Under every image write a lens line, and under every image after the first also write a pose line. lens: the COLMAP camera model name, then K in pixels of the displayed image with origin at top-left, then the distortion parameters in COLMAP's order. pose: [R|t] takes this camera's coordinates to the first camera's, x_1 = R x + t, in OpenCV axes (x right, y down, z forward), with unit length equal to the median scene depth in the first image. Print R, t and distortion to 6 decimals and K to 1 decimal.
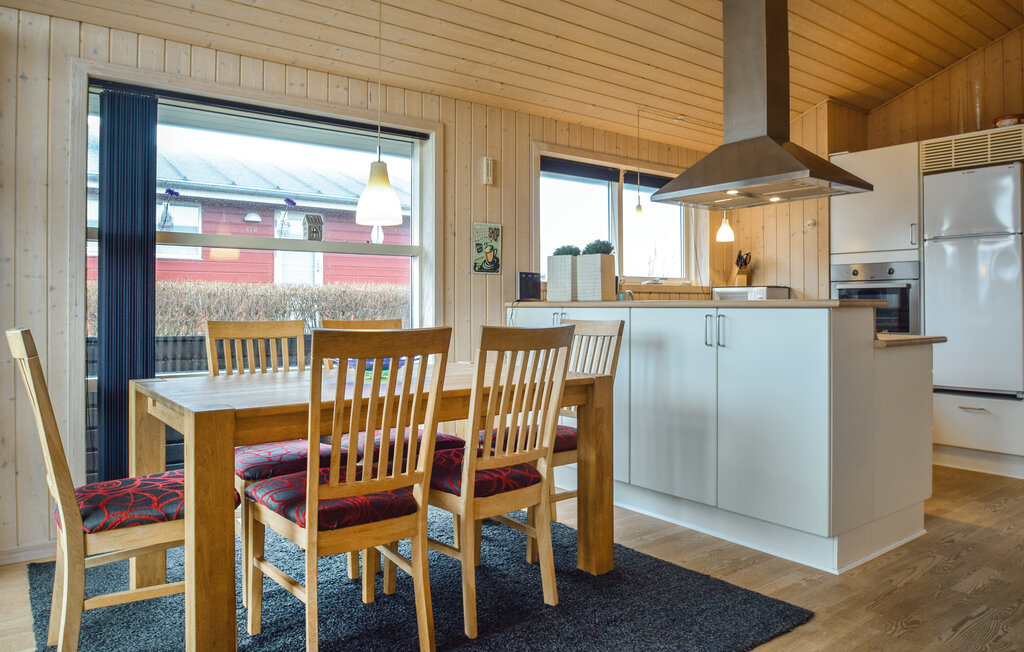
lens RADIAL K [[713.0, 0, 513.3], [0, 713.0, 306.0], [0, 0, 1]] dist [-0.005354, -0.001082]
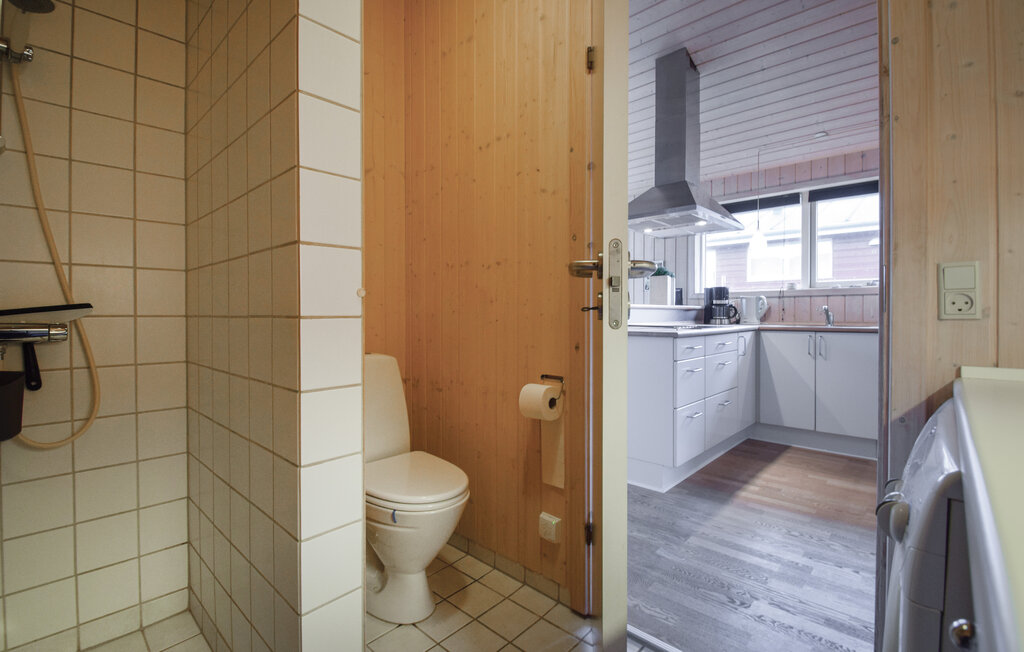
lens RADIAL K [[460.3, 0, 486.4], [0, 460.3, 319.0], [0, 0, 1]] dist [0.002171, 0.000057]
pose [[0.131280, 0.011639, -0.991277, 0.839388], [0.007387, 0.999892, 0.012718, 0.005349], [0.991318, -0.008992, 0.131180, 0.379511]]
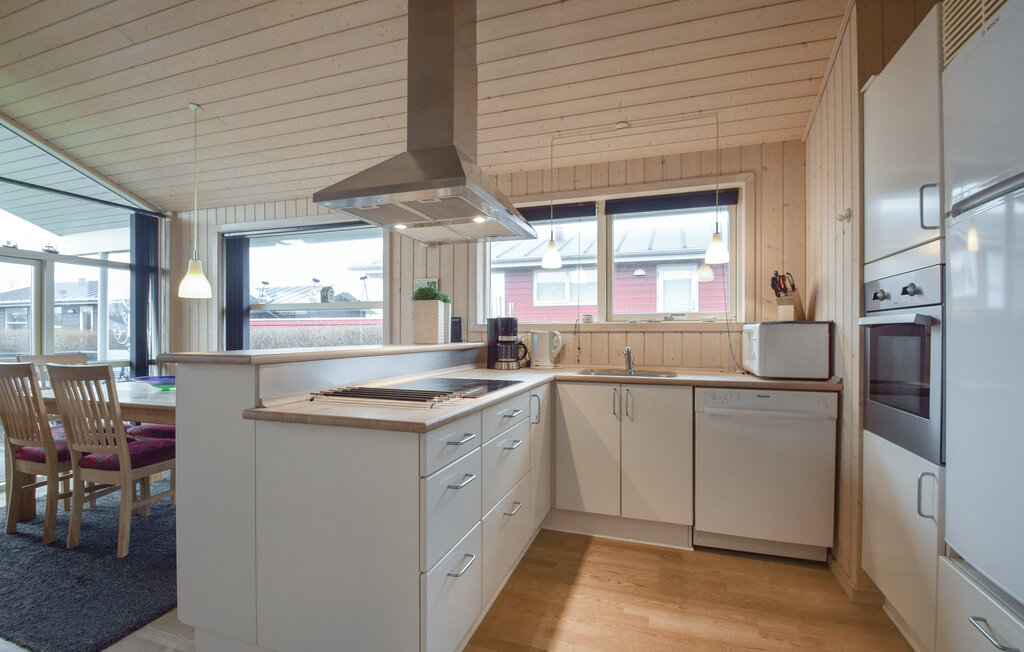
lens RADIAL K [[479.9, 0, 490.2], [0, 479.9, 333.9], [0, 0, 1]] dist [-0.018266, -0.000568]
pose [[0.531491, 0.003276, -0.847058, 0.610666], [0.002929, 0.999979, 0.005705, -0.019746], [0.847059, -0.005513, 0.531470, 0.540741]]
